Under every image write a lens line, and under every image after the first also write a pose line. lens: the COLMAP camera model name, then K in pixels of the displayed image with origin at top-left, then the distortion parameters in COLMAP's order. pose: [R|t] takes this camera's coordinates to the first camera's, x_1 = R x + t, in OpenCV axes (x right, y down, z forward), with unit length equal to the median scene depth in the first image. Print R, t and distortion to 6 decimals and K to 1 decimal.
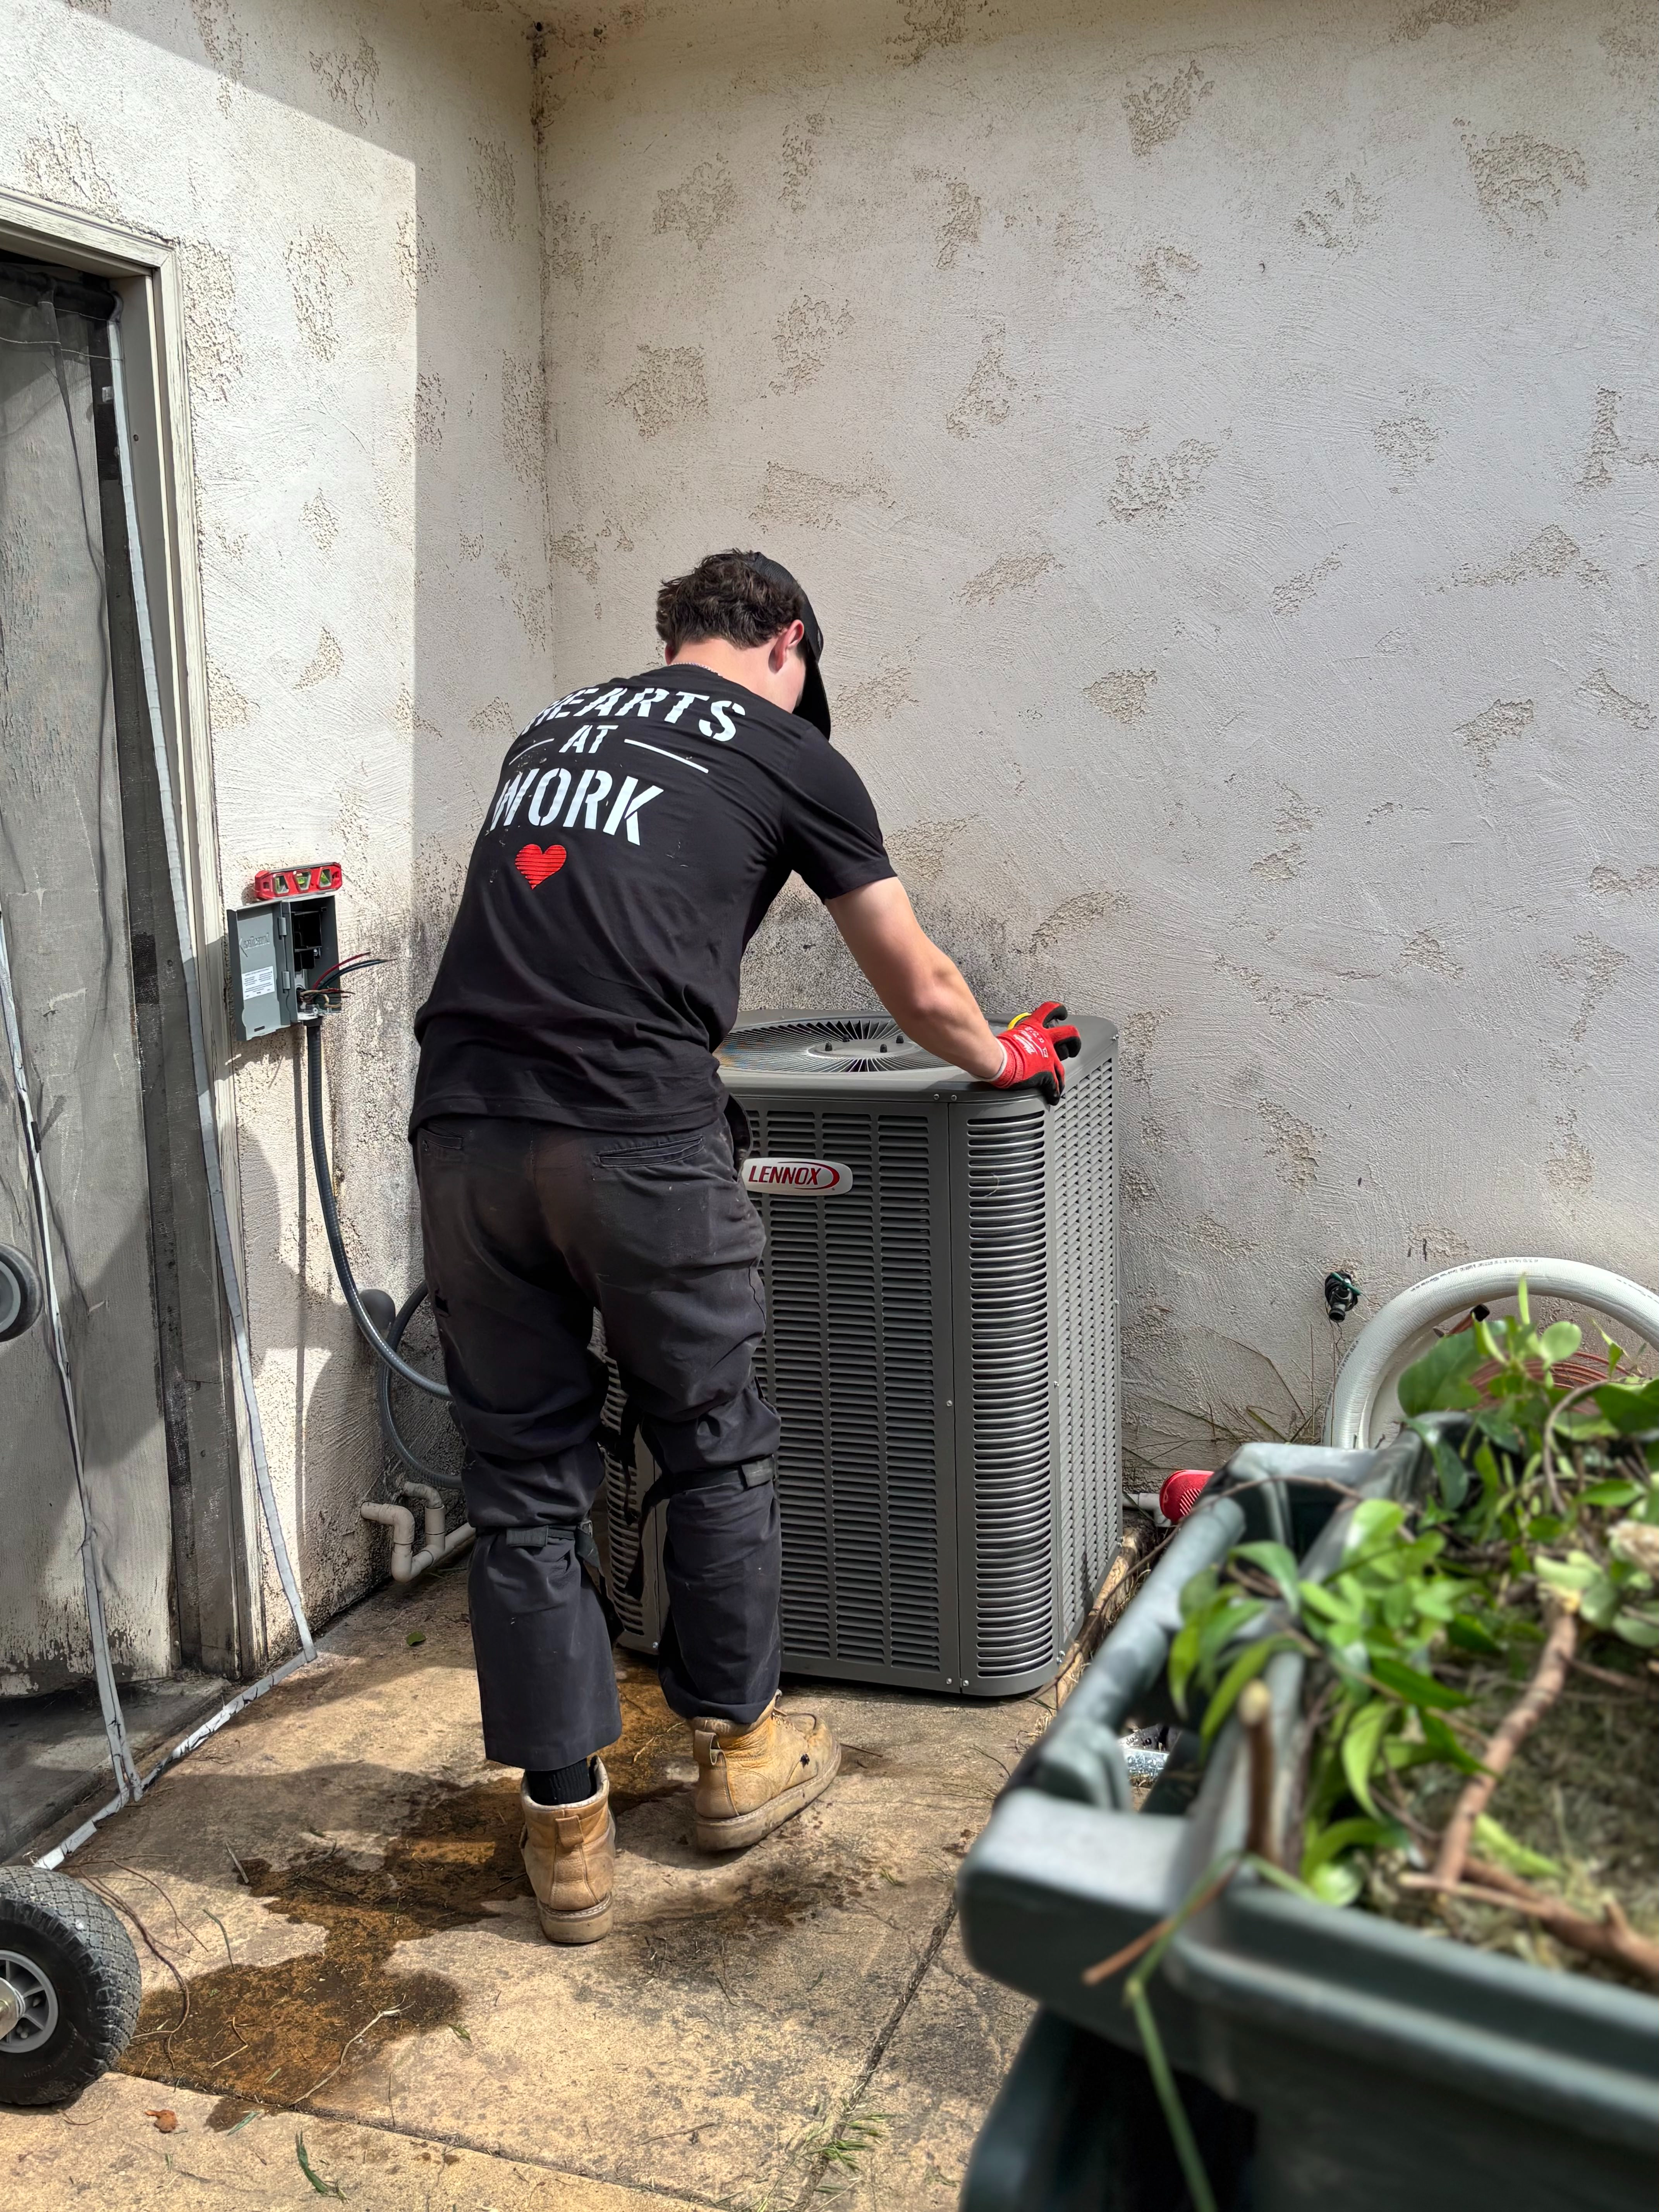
lens RADIAL K [[2187.8, 0, 837.2], [0, 2187.8, 1108.3], [0, 0, 1]] dist [-0.003281, 0.000000]
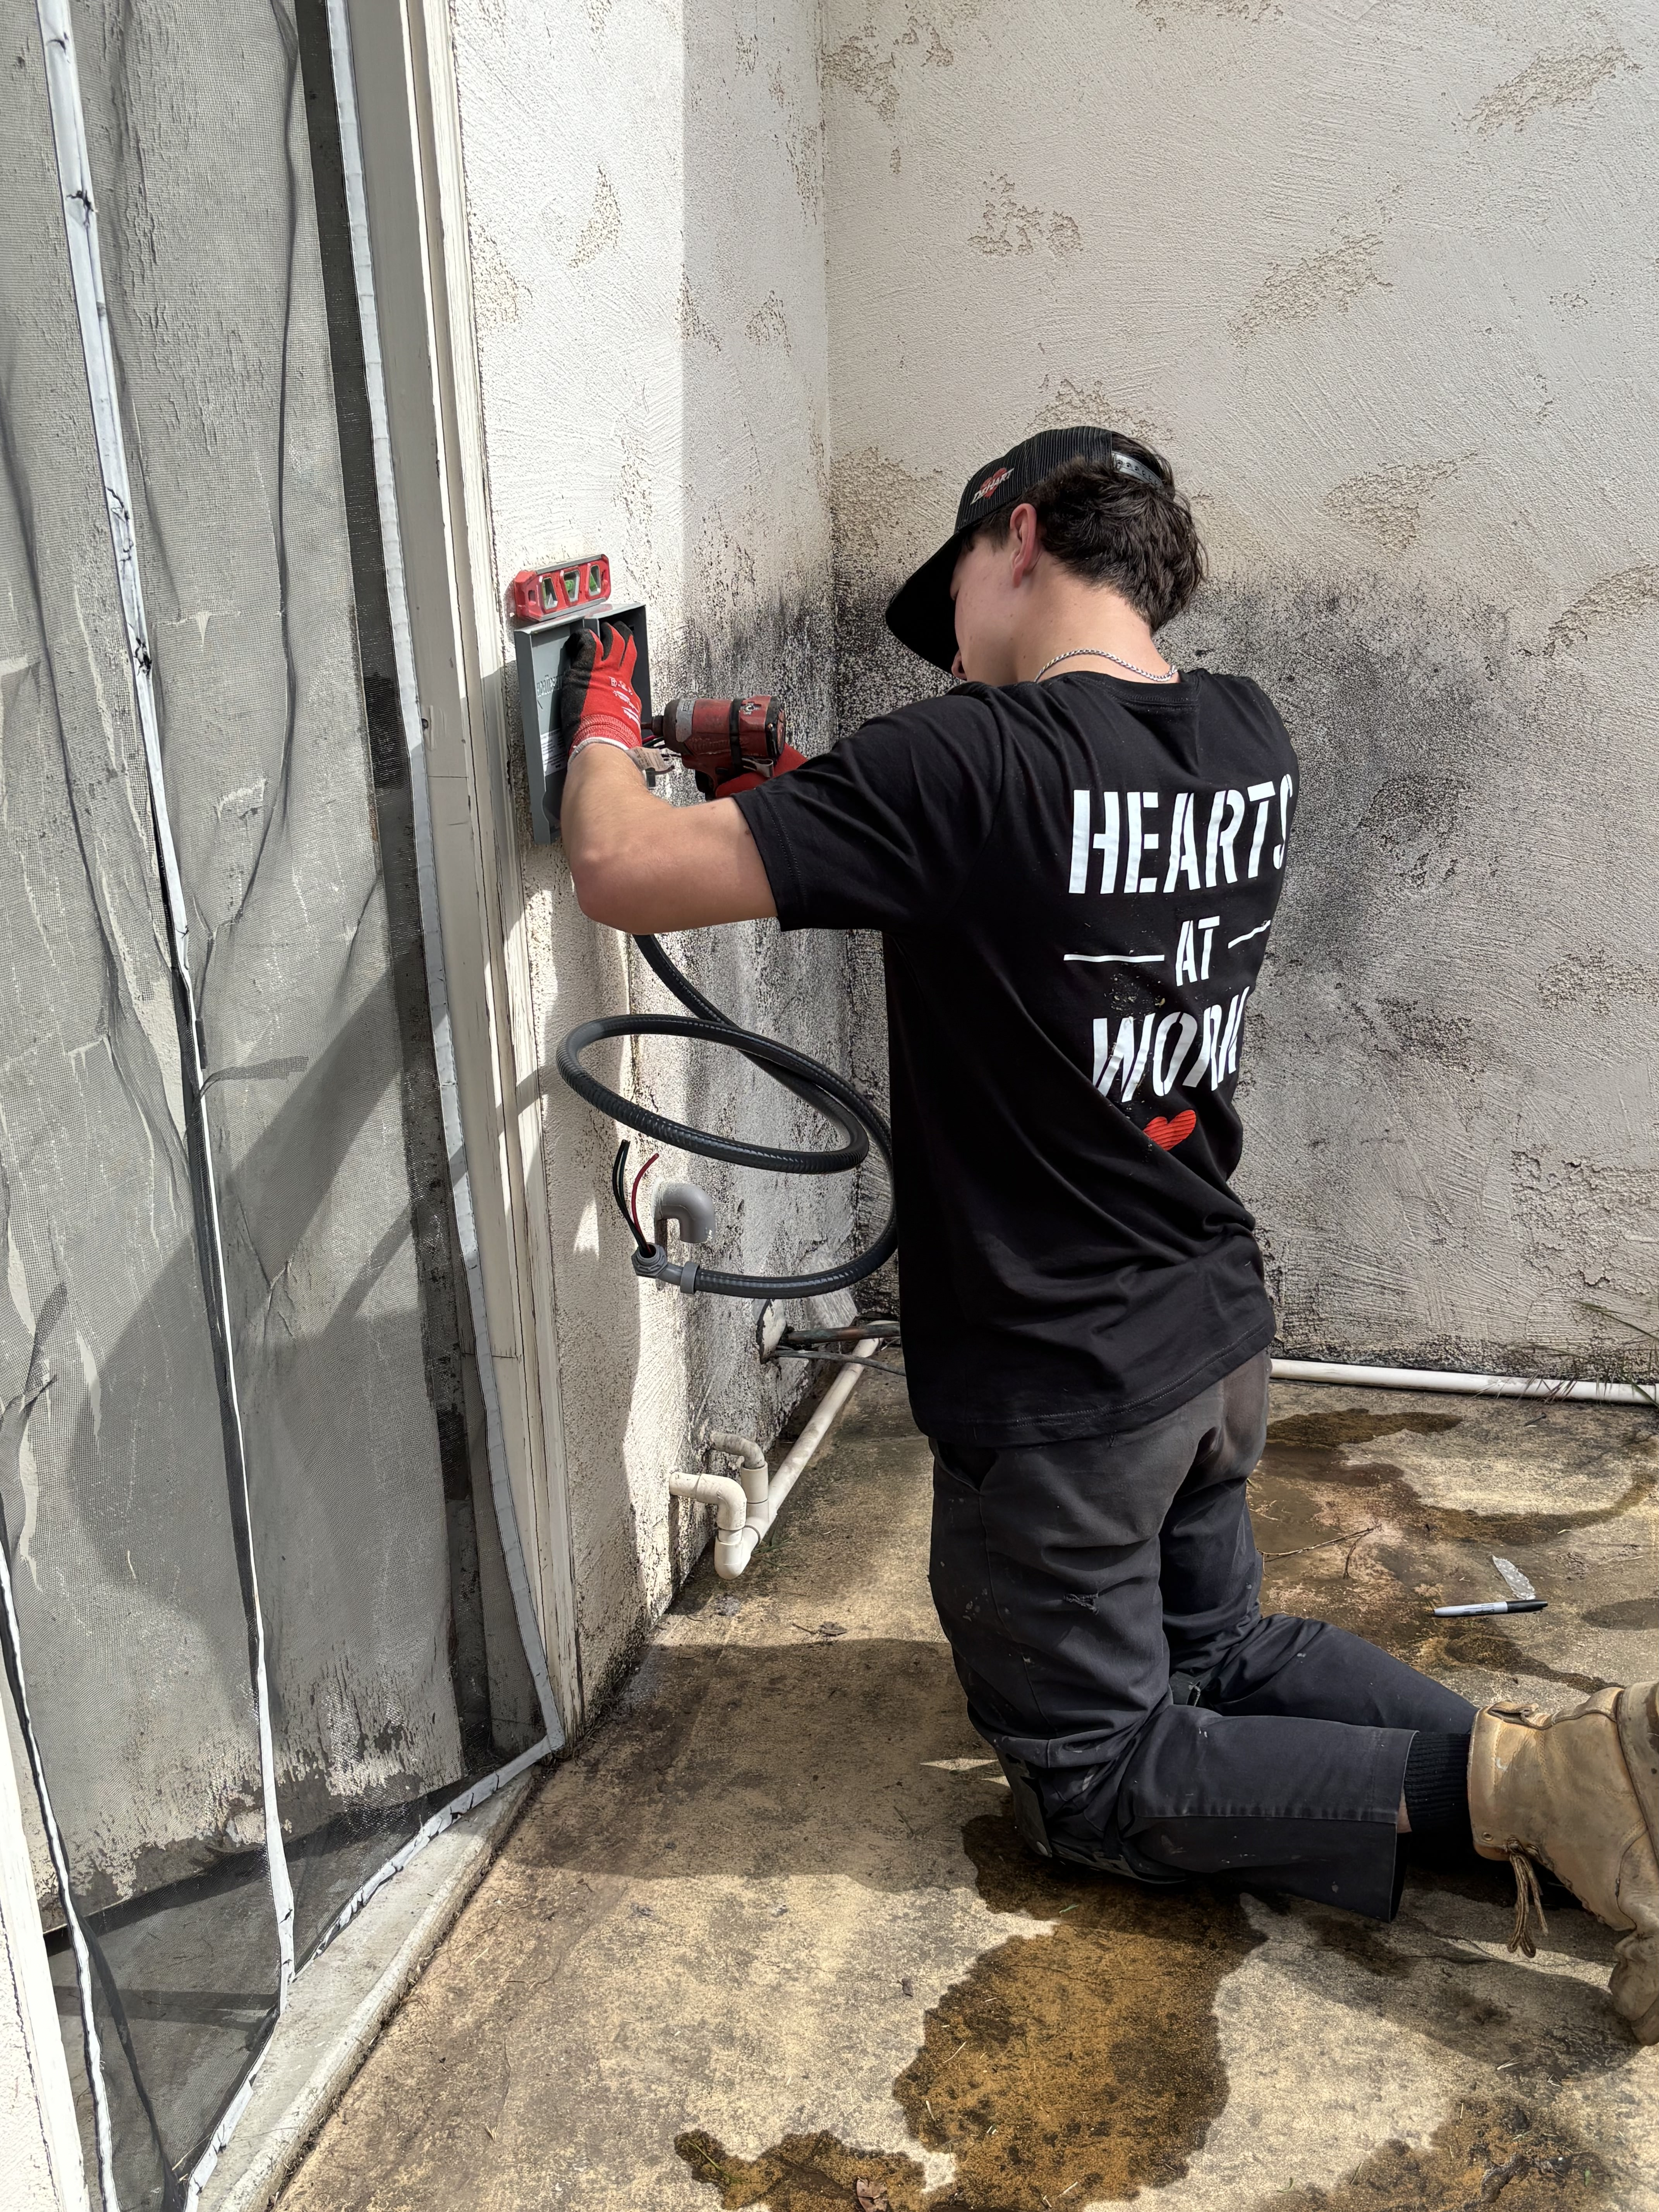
lens RADIAL K [[2187.8, 0, 820.8], [0, 2187.8, 1108.4], [0, 0, 1]] dist [-0.003281, 0.000000]
pose [[0.998467, -0.035969, 0.042070, -0.184821], [0.029316, 0.988362, 0.149265, -0.039511], [-0.046949, -0.147803, 0.987902, 0.300740]]
